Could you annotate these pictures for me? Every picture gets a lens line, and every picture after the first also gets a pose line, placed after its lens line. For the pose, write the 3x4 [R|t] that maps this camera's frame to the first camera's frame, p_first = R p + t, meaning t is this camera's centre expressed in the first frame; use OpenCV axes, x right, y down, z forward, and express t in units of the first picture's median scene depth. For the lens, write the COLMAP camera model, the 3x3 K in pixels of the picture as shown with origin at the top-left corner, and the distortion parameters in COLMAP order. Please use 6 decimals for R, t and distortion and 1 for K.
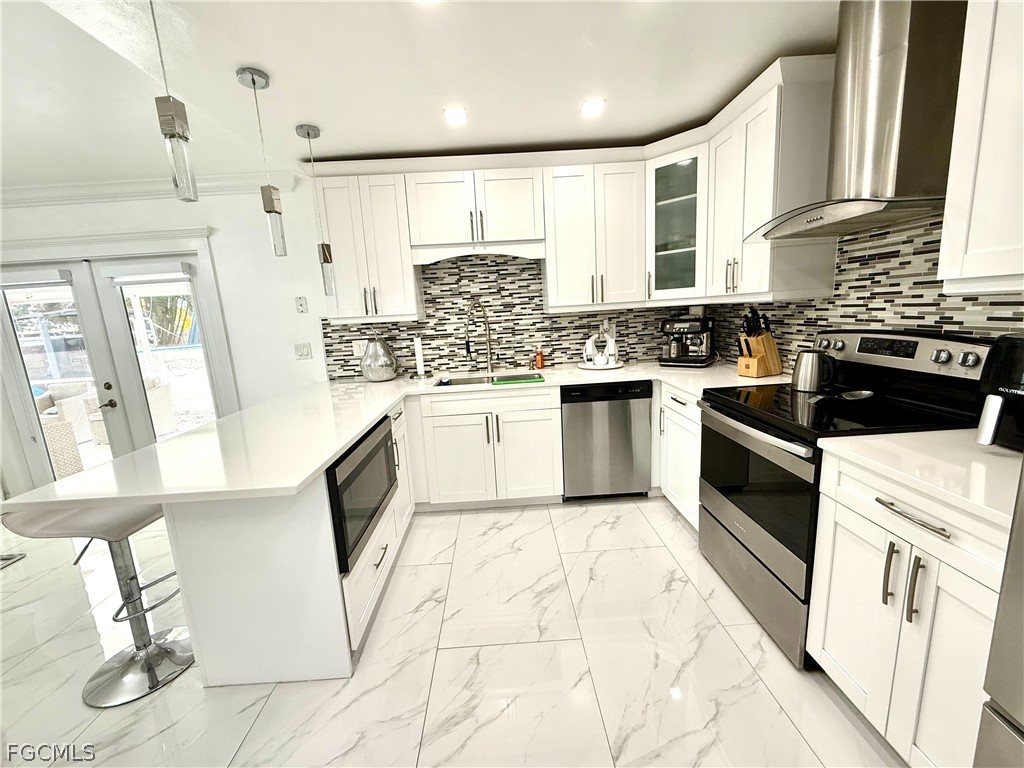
lens RADIAL K [[405.1, 0, 507.9], [0, 405.1, 382.9], [0, 0, 1]] dist [0.001335, -0.000875]
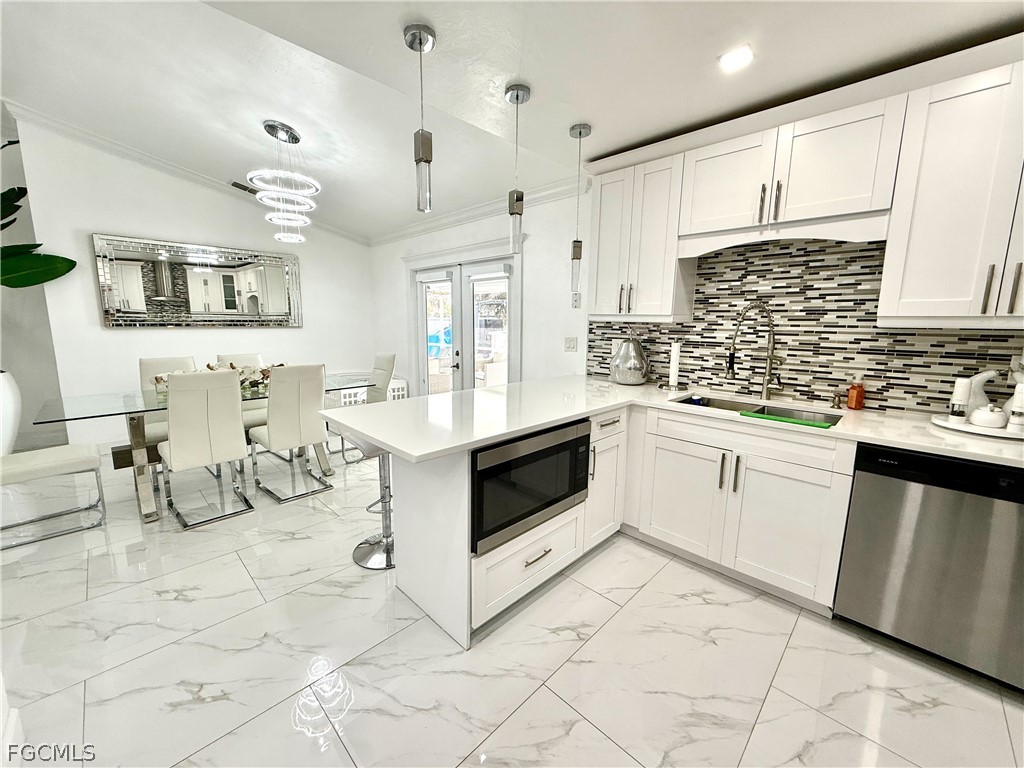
lens RADIAL K [[405.1, 0, 507.8], [0, 405.1, 383.1], [0, 0, 1]] dist [0.001335, -0.000875]
pose [[0.687499, 0.177376, -0.704190, 0.175065], [-0.176808, 0.981415, 0.074588, -0.031597], [0.704332, 0.073227, 0.706083, 0.158313]]
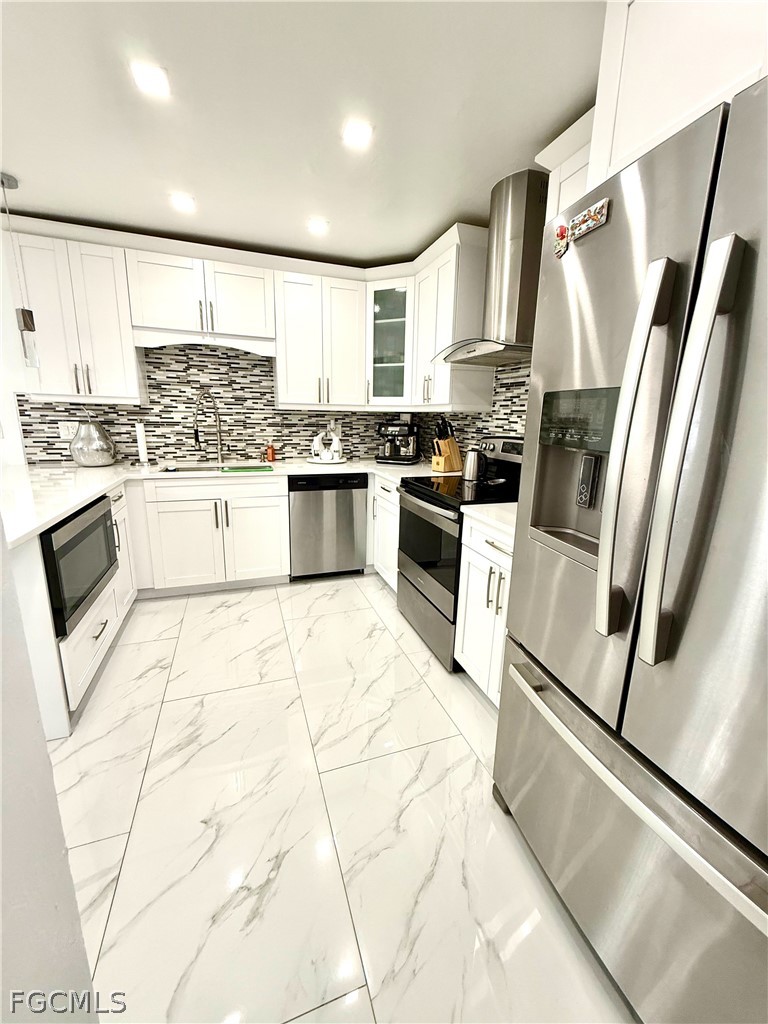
lens RADIAL K [[405.1, 0, 384.6], [0, 405.1, 507.1], [0, 0, 1]] dist [0.001335, -0.000875]
pose [[0.946493, 0.008668, 0.322609, 0.022595], [-0.021756, 0.999079, 0.036987, 0.045134], [-0.321991, -0.042026, 0.945809, -0.127889]]
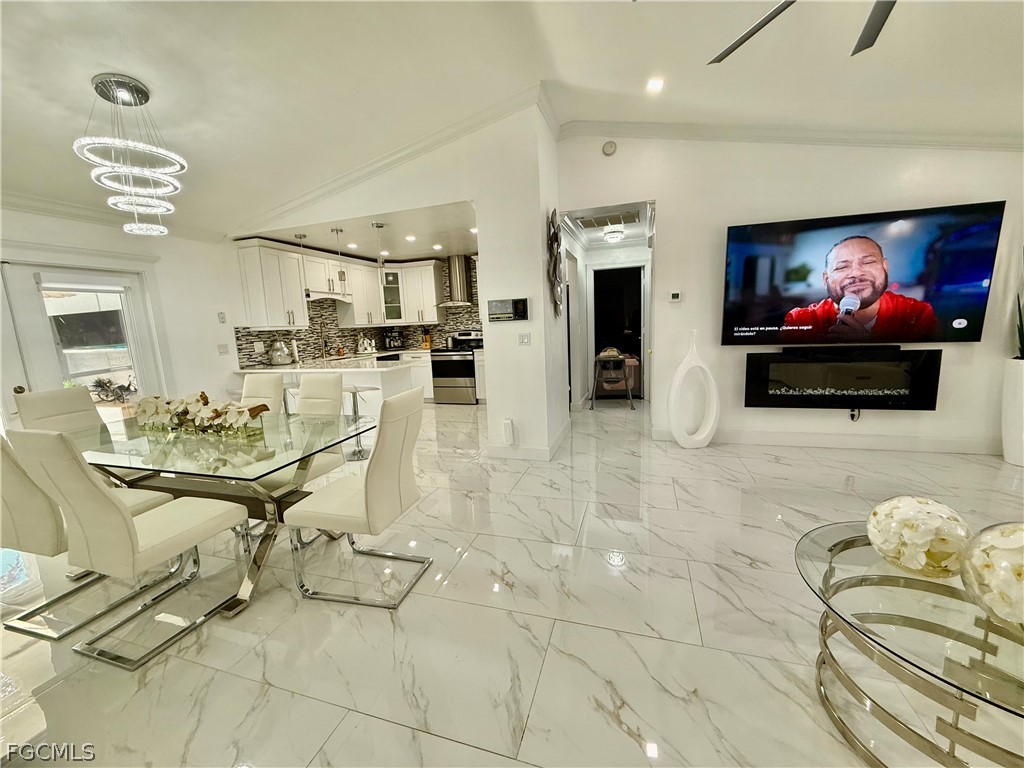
lens RADIAL K [[405.1, 0, 503.9], [0, 405.1, 385.7], [0, 0, 1]] dist [0.001335, -0.000875]
pose [[0.343594, -0.103046, 0.933448, -1.768521], [0.189114, 0.981192, 0.038705, 0.211318], [-0.919880, 0.163229, 0.356619, -0.483818]]
